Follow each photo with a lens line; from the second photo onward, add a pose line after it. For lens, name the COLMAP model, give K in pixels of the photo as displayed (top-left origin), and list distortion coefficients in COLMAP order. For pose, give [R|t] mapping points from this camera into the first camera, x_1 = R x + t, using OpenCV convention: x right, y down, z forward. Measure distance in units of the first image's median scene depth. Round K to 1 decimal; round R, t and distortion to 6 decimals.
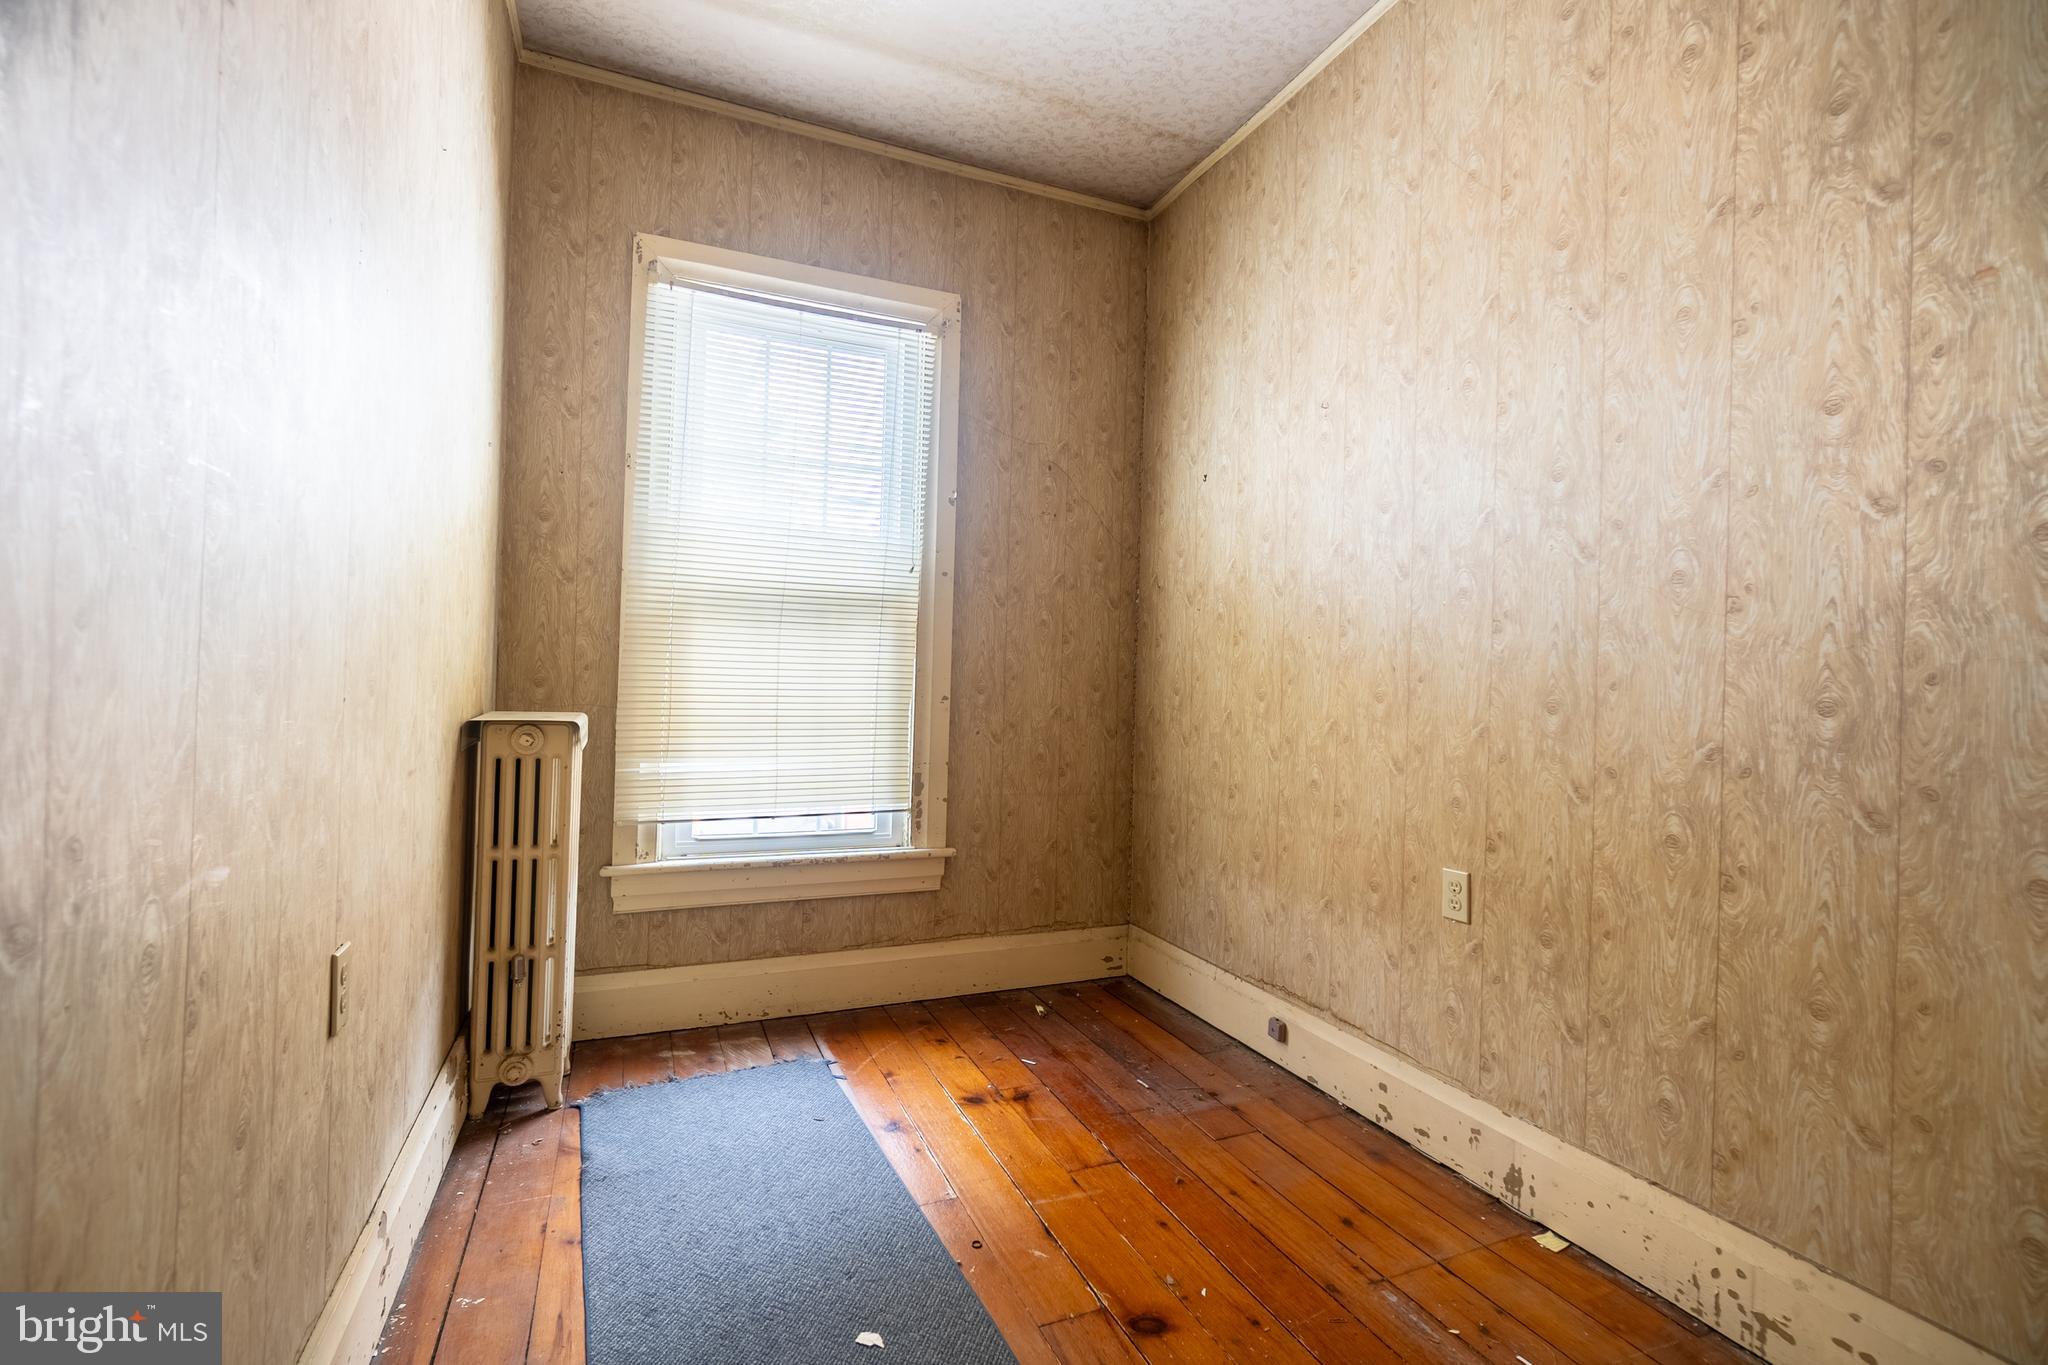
lens RADIAL K [[903.0, 0, 1016.5], [0, 903.0, 685.9], [0, 0, 1]] dist [-0.005738, 0.001536]
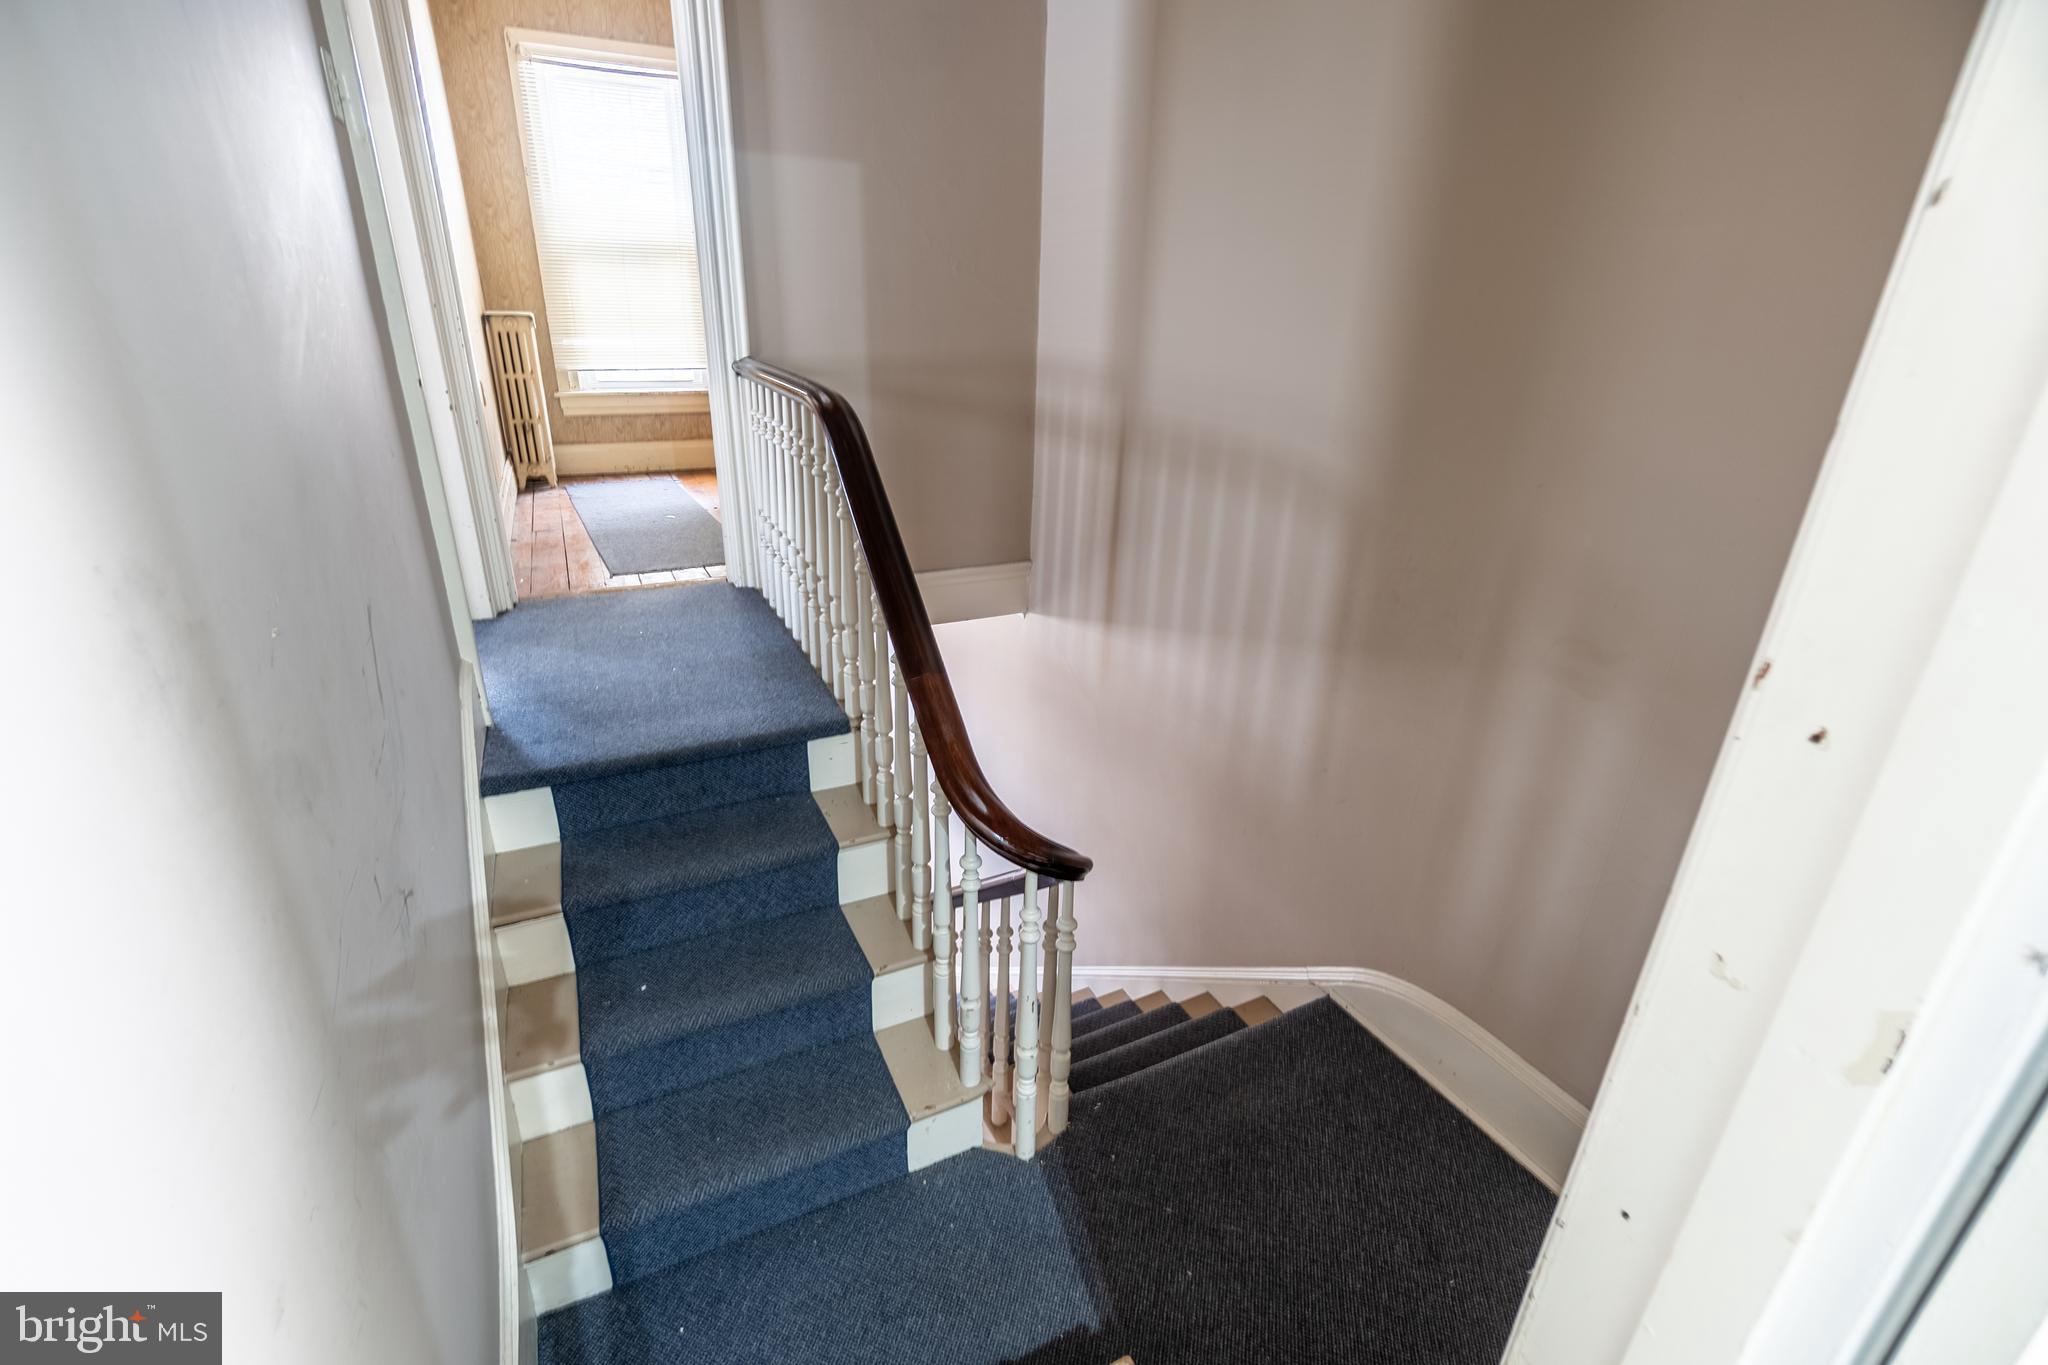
lens RADIAL K [[903.0, 0, 1028.8], [0, 903.0, 681.3], [0, 0, 1]] dist [-0.005738, 0.001536]
pose [[0.998237, -0.022994, 0.054723, 0.507406], [0.000560, 0.925527, 0.378682, 0.029054], [-0.059355, -0.377984, 0.923908, -1.245376]]
